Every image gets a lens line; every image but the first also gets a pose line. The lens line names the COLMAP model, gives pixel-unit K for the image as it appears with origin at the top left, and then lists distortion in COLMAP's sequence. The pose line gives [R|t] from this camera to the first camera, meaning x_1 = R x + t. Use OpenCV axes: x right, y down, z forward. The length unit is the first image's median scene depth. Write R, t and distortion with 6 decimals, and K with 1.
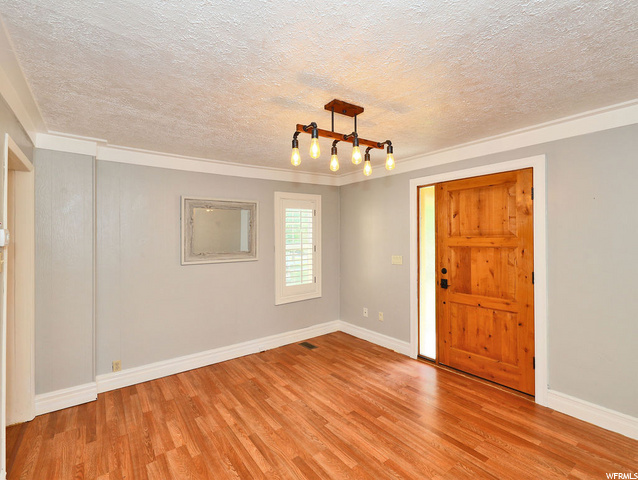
lens RADIAL K [[301.0, 0, 321.0], [0, 301.0, 236.2], [0, 0, 1]] dist [0.000154, 0.000890]
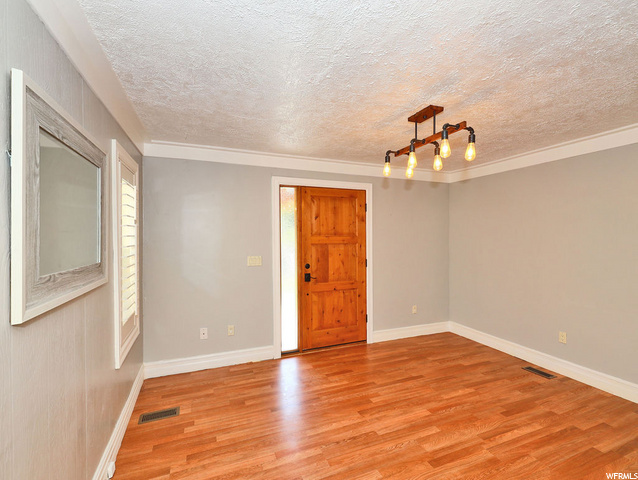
lens RADIAL K [[301.0, 0, 321.0], [0, 301.0, 236.2], [0, 0, 1]] dist [0.000154, 0.000890]
pose [[0.255085, 0.015489, 0.966795, -0.736321], [-0.004310, 0.999880, -0.014882, 0.023232], [-0.966909, -0.000371, 0.255121, 0.731984]]
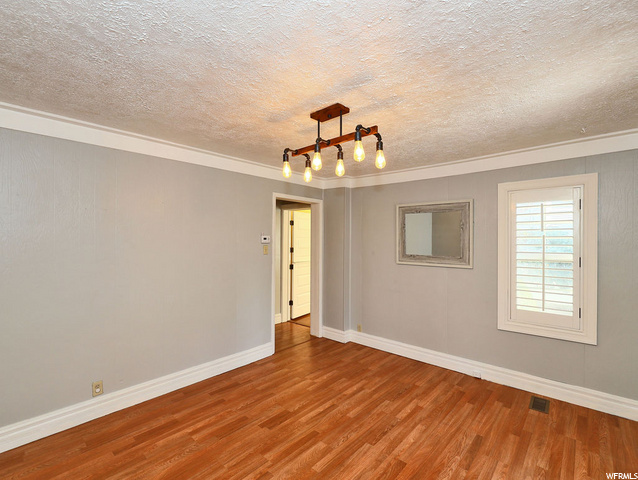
lens RADIAL K [[304.9, 0, 321.0], [0, 304.9, 238.3], [0, 0, 1]] dist [-0.000625, 0.000084]
pose [[0.196543, 0.012330, -0.980418, 0.710718], [-0.008496, 0.999905, 0.010872, -0.015413], [0.980458, 0.006193, 0.196629, 0.522934]]
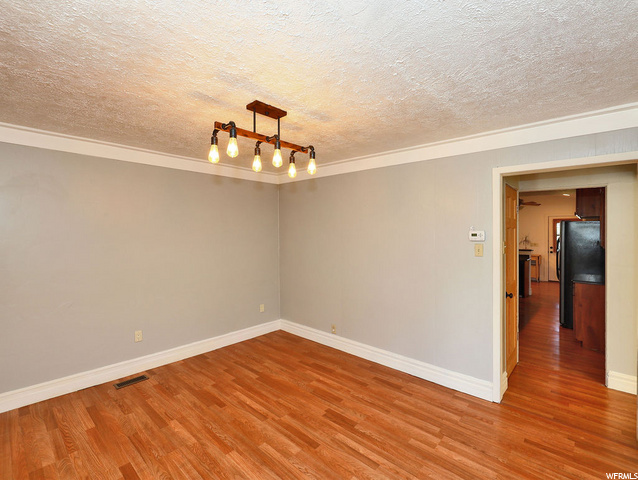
lens RADIAL K [[301.0, 0, 321.0], [0, 301.0, 236.2], [0, 0, 1]] dist [0.000154, 0.000890]
pose [[-0.983346, 0.008585, -0.181541, 0.058673], [0.006050, 0.999876, 0.014509, -0.010146], [0.181643, 0.013169, -0.983276, 1.358807]]
